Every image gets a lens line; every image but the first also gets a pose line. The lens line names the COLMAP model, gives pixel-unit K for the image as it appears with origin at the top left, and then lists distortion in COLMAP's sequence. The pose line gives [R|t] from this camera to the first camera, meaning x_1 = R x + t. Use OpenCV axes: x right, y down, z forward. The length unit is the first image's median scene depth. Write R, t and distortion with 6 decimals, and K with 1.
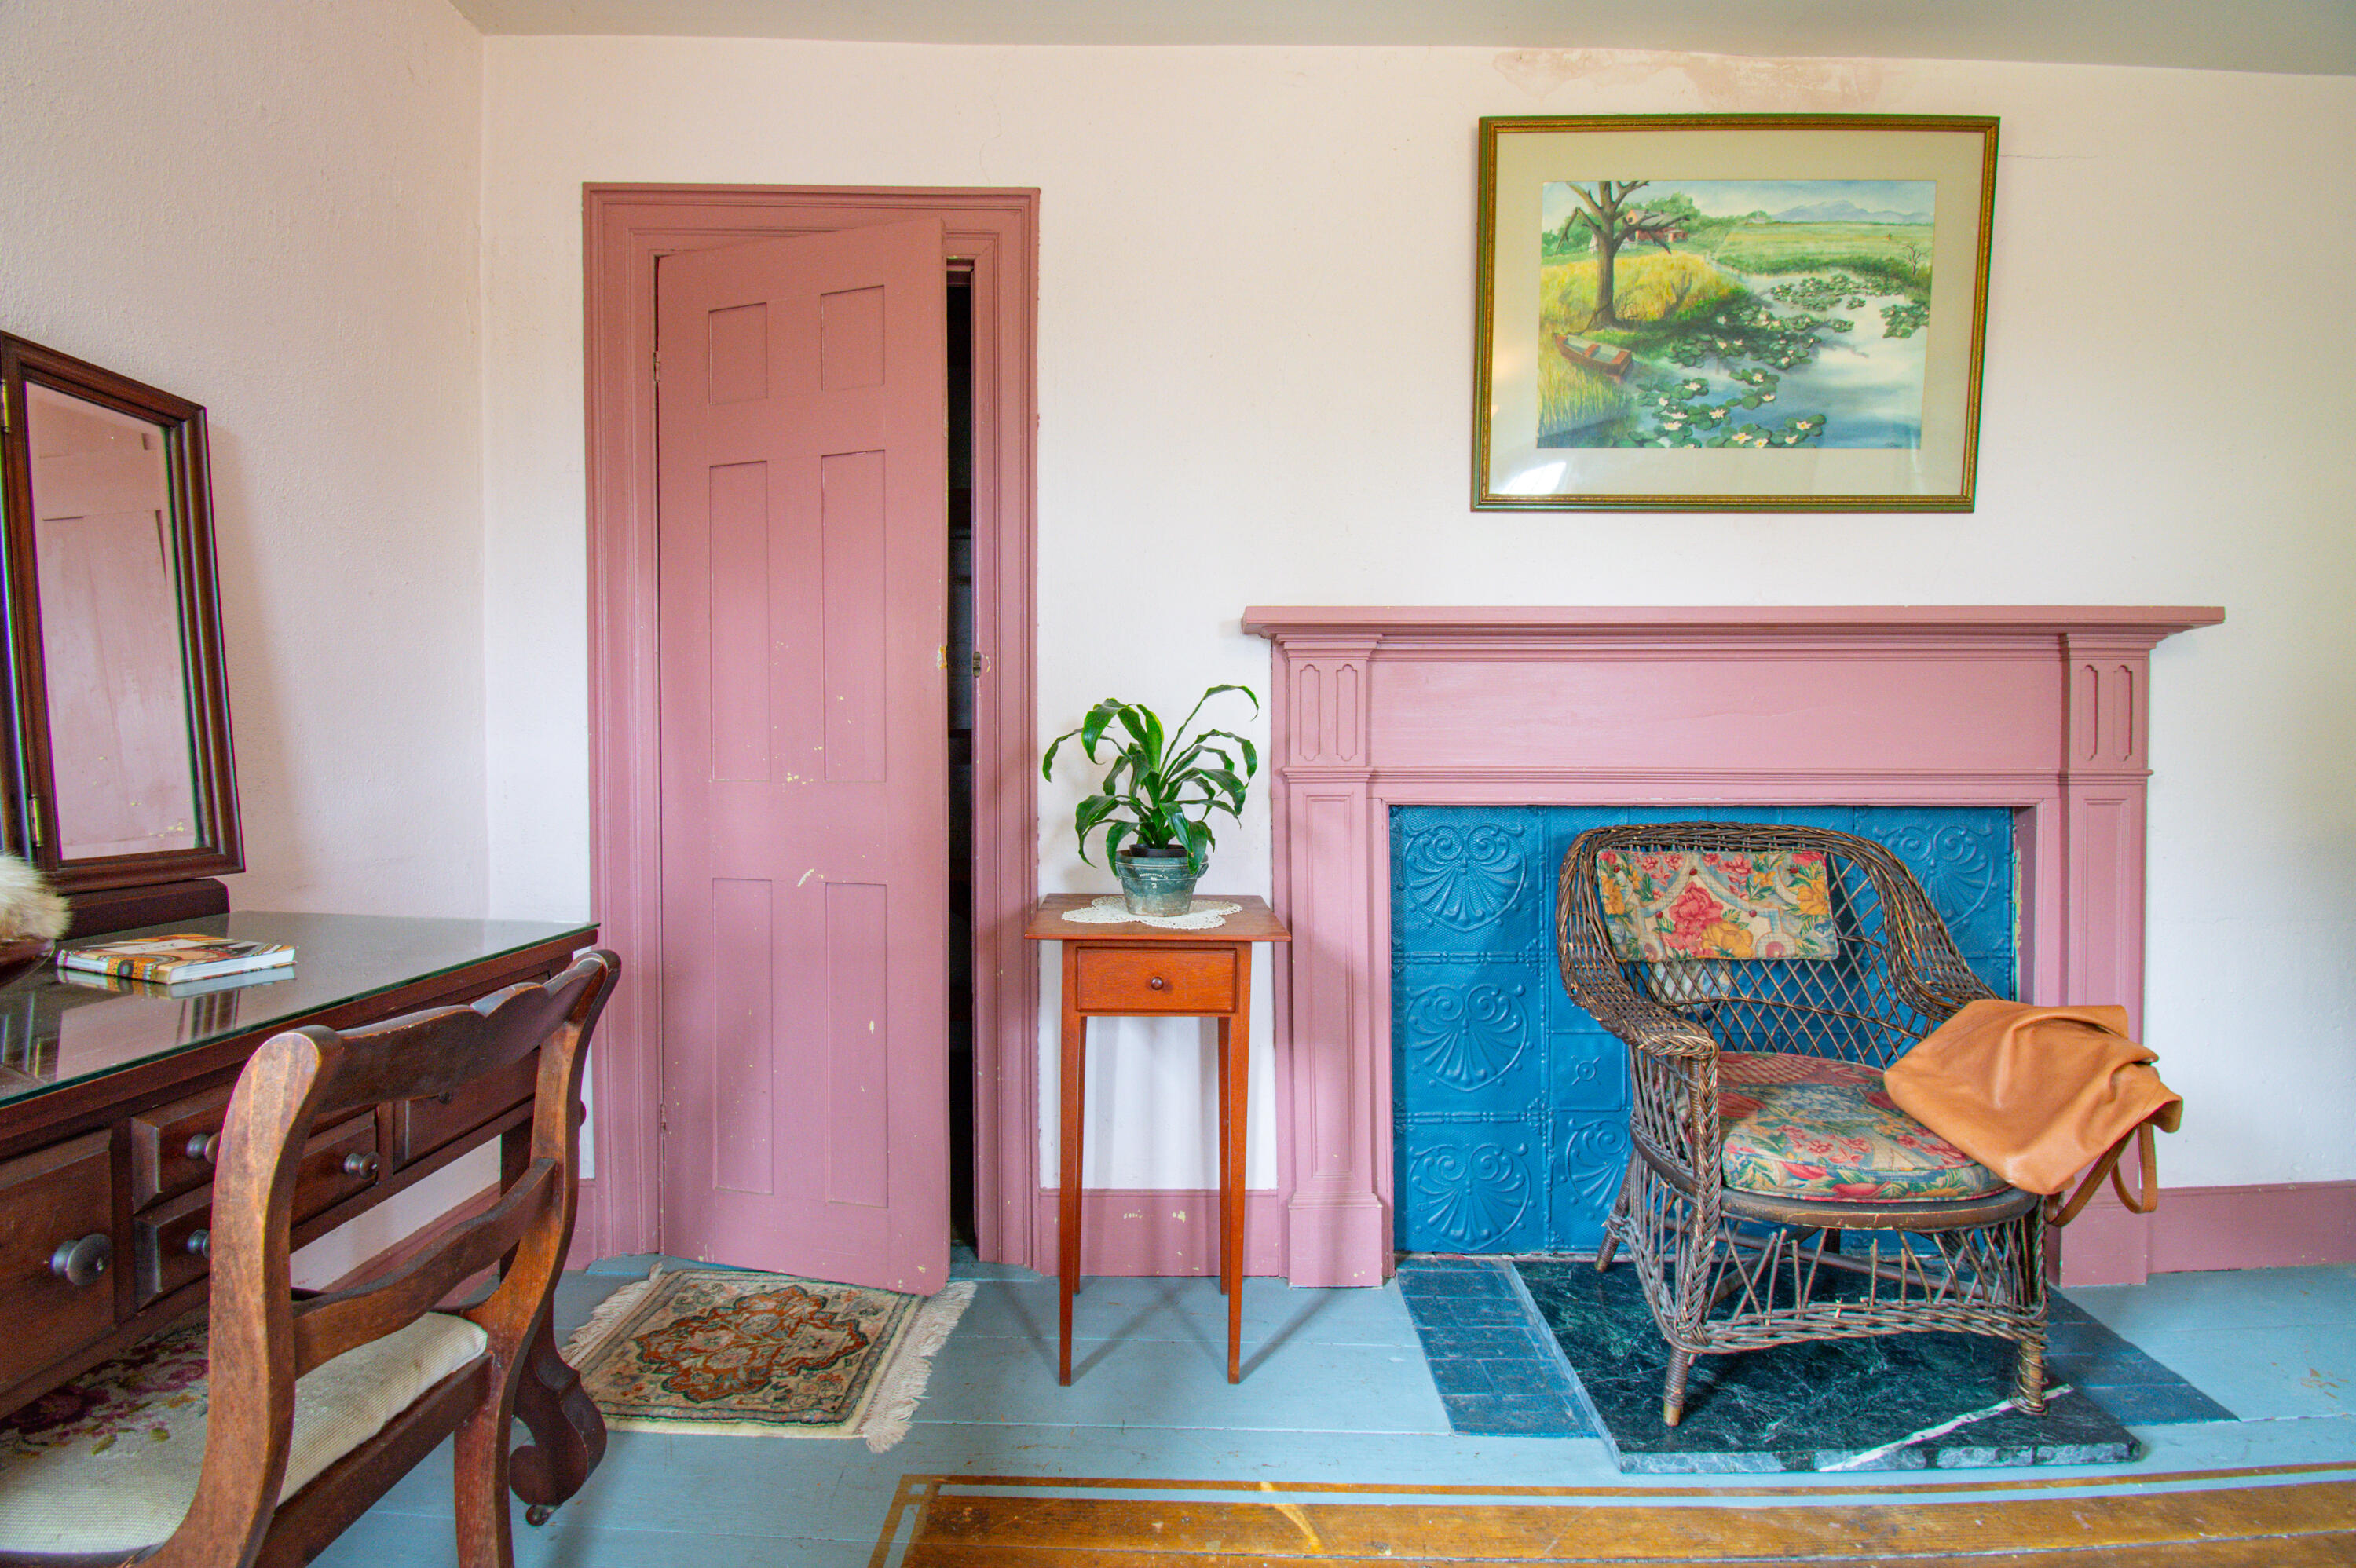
lens RADIAL K [[1036.3, 0, 1169.6], [0, 1036.3, 781.4], [0, 0, 1]] dist [-0.001957, -0.013747]
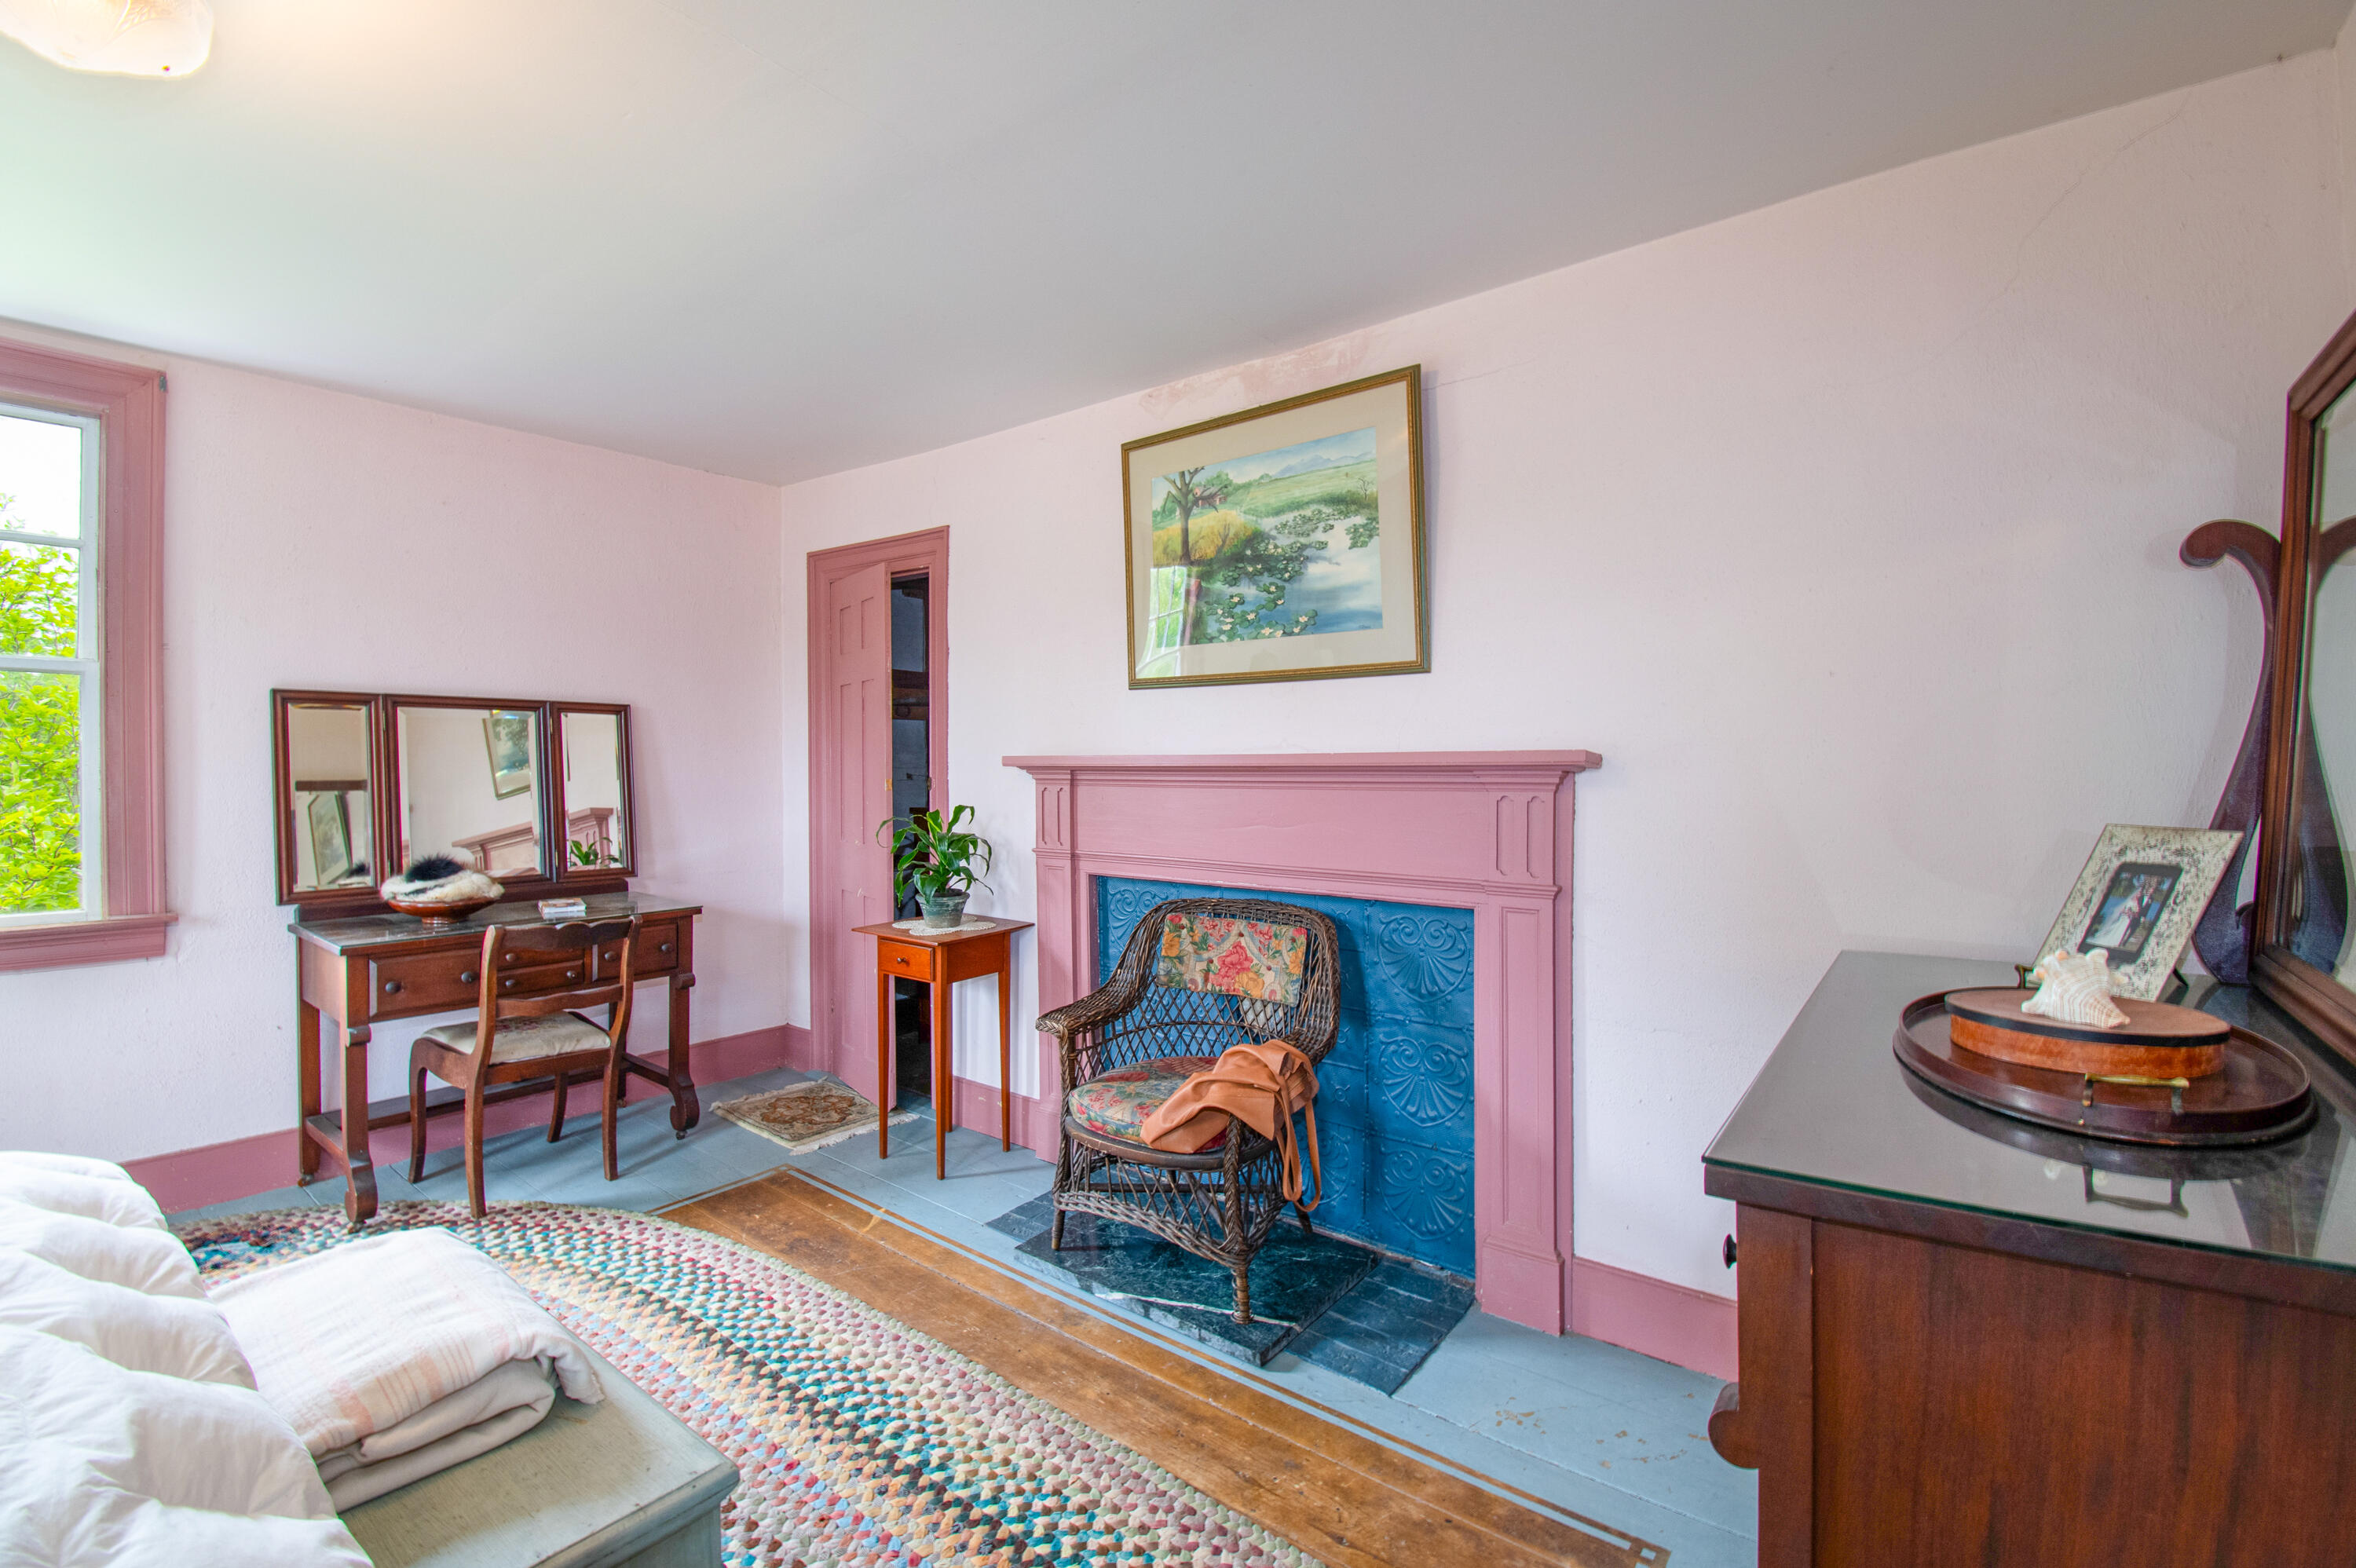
lens RADIAL K [[1036.3, 0, 1176.8], [0, 1036.3, 776.0], [0, 0, 1]] dist [-0.001957, -0.013747]
pose [[0.787729, 0.007106, -0.615981, 1.348393], [-0.012859, 0.999905, -0.004909, -0.127053], [0.615888, 0.011787, 0.787746, -0.195330]]
